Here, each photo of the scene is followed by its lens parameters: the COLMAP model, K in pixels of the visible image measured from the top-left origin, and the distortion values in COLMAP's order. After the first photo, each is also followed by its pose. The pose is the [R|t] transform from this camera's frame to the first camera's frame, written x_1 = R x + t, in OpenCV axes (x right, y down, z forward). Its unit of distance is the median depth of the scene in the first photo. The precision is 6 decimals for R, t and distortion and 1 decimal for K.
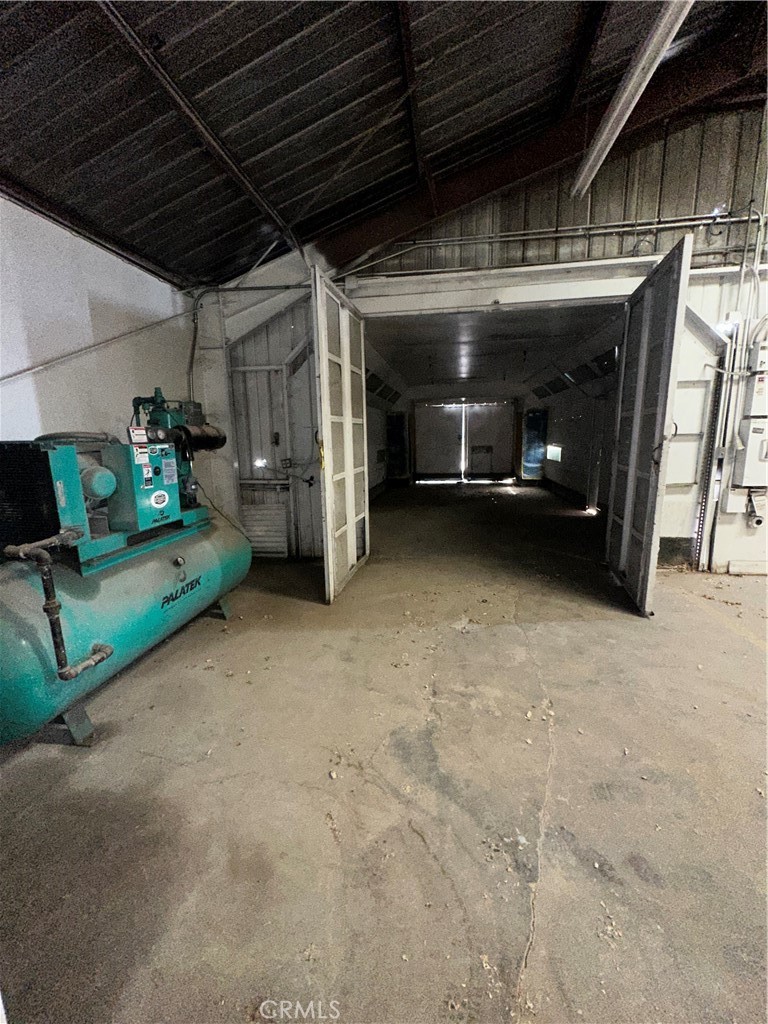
lens RADIAL K [[406.1, 0, 384.9], [0, 406.1, 511.7], [0, 0, 1]] dist [-0.005798, 0.001331]
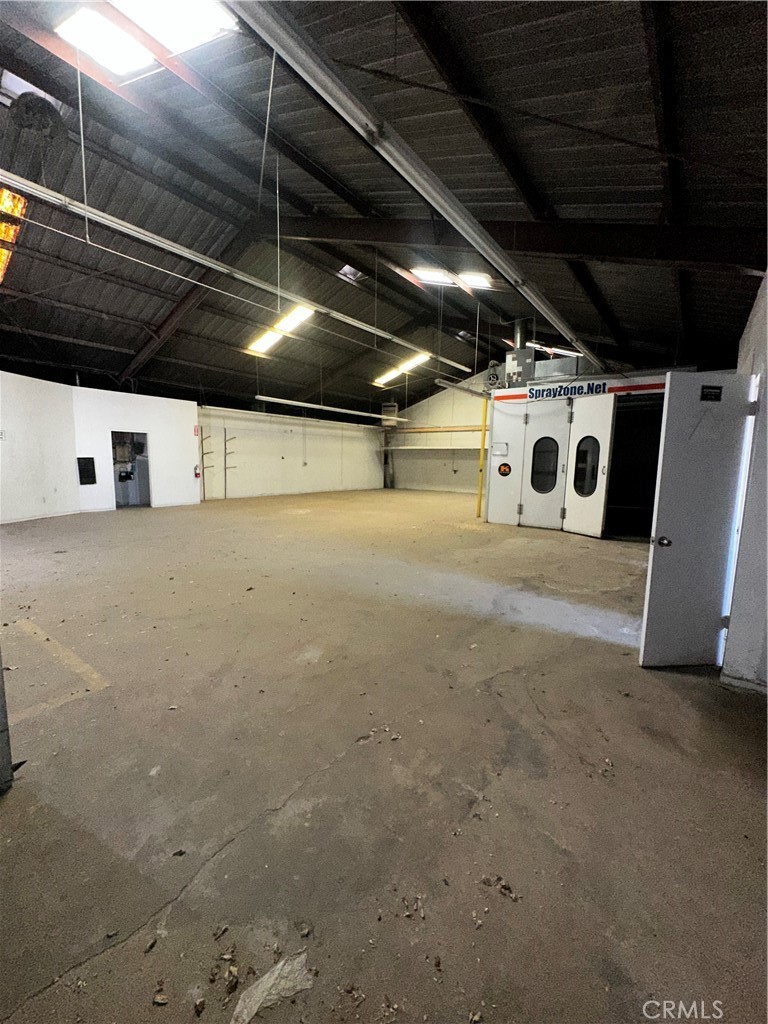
lens RADIAL K [[406.1, 0, 383.8], [0, 406.1, 512.2], [0, 0, 1]] dist [-0.005798, 0.001331]
pose [[-0.876766, -0.065227, 0.476474, -0.056900], [0.078258, 0.958203, 0.275177, -0.291009], [-0.474508, 0.278554, -0.835015, 1.611388]]
